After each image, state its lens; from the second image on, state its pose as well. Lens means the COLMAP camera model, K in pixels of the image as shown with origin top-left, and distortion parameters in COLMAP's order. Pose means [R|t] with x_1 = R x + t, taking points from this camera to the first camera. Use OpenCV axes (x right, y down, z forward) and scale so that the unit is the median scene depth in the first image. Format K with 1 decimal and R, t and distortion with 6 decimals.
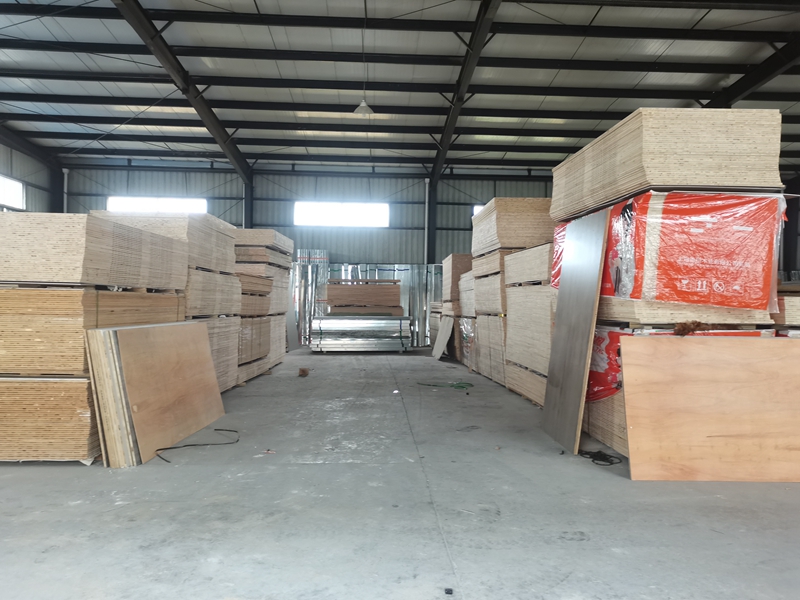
lens RADIAL K [[610.5, 0, 396.8], [0, 610.5, 301.3], [0, 0, 1]] dist [0.066752, -0.052829]
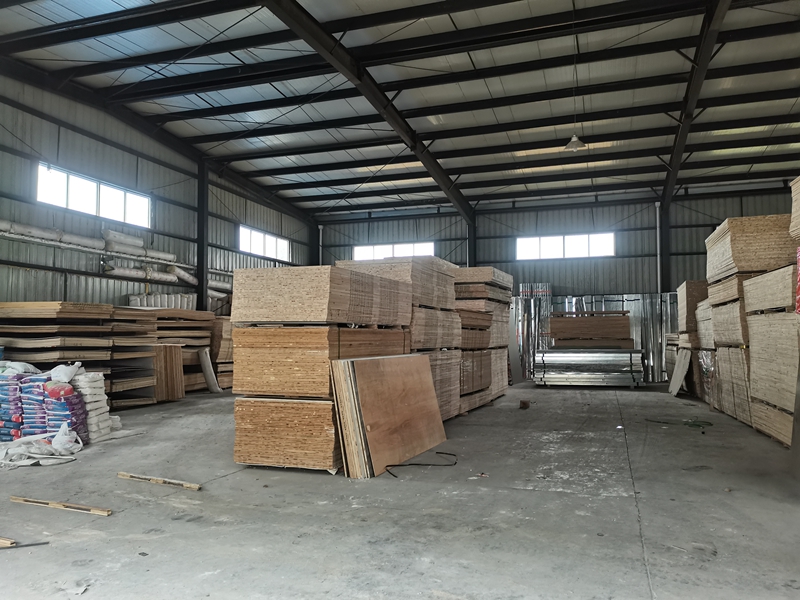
lens RADIAL K [[610.5, 0, 396.8], [0, 610.5, 301.3], [0, 0, 1]] dist [0.066752, -0.052829]
pose [[0.931479, -0.036664, -0.361944, 0.034123], [0.016209, 0.998103, -0.059390, 0.002437], [0.363435, 0.049454, 0.930306, -0.043653]]
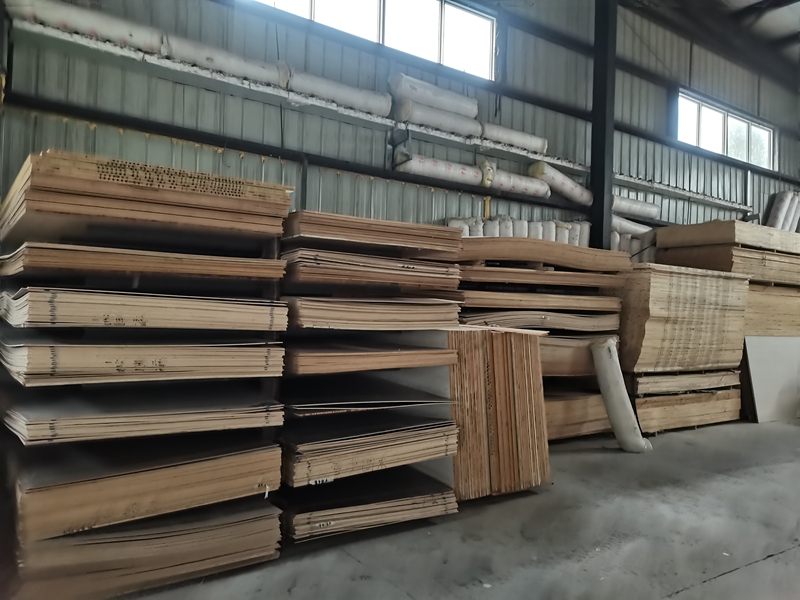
lens RADIAL K [[610.5, 0, 396.8], [0, 610.5, 301.3], [0, 0, 1]] dist [0.066752, -0.052829]
pose [[0.541304, -0.011366, -0.840750, -0.526685], [-0.015435, 0.999606, -0.023451, 0.000424], [0.840685, 0.025672, 0.540915, 0.653679]]
